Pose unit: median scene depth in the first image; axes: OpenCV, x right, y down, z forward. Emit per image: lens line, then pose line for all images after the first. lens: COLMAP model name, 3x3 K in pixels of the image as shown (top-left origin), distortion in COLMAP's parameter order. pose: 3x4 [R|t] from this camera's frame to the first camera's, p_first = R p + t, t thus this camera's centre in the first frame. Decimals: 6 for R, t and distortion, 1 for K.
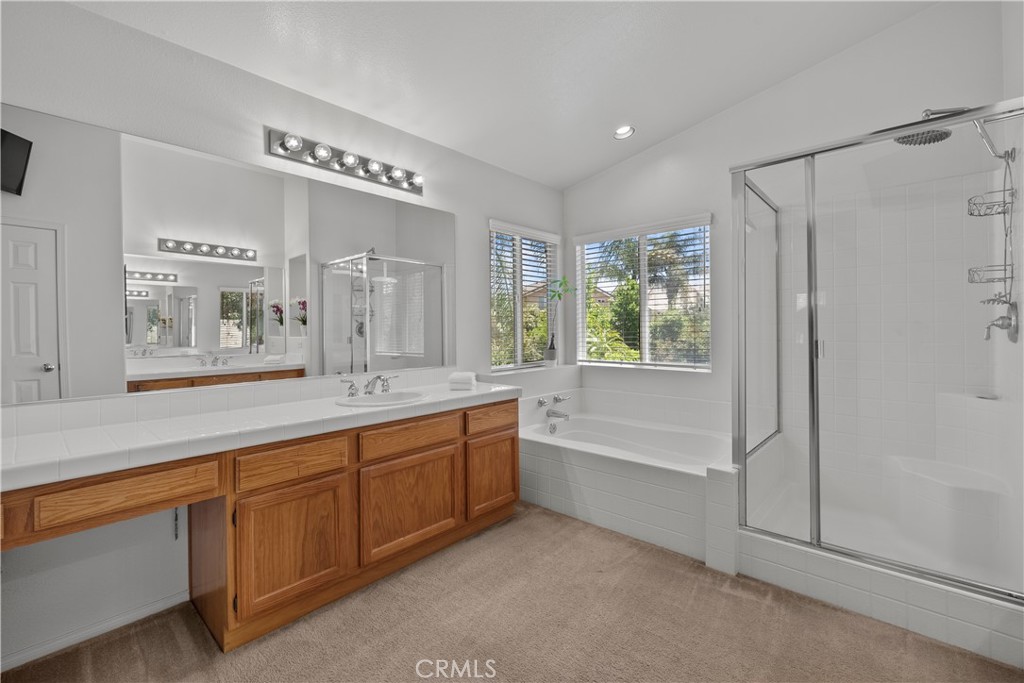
lens RADIAL K [[453.4, 0, 507.1], [0, 453.4, 329.6], [0, 0, 1]] dist [-0.000590, -0.000040]
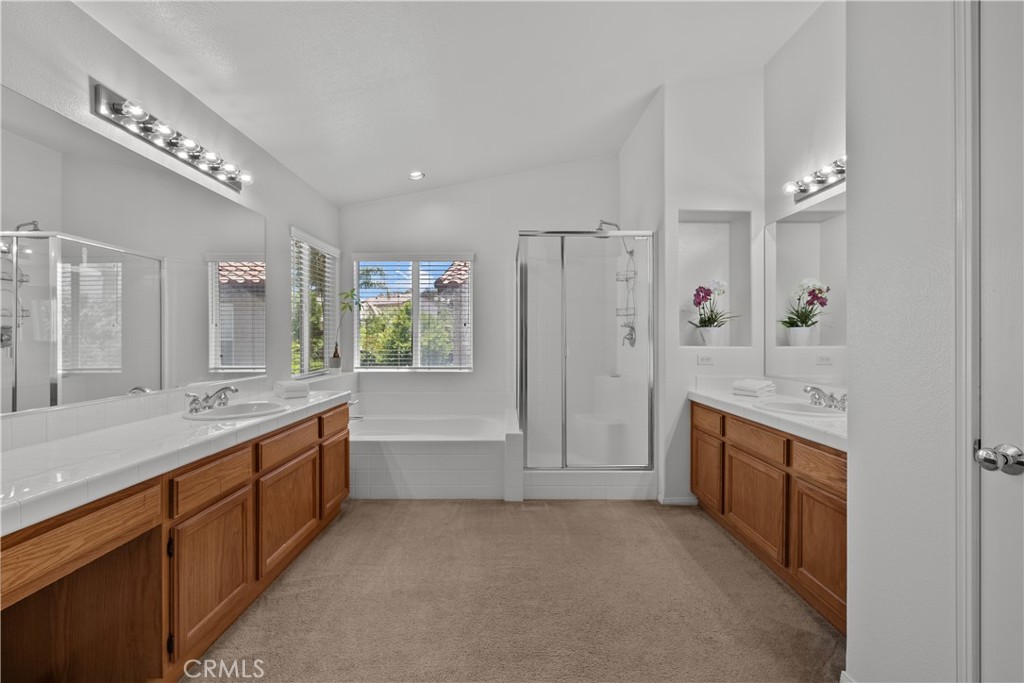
lens RADIAL K [[461.9, 0, 514.1], [0, 461.9, 337.9], [0, 0, 1]] dist [0.000933, 0.000436]
pose [[0.719662, 0.009085, 0.694265, -0.581010], [-0.005382, 0.999957, -0.007506, 0.006112], [-0.694304, 0.001665, 0.719680, -0.093665]]
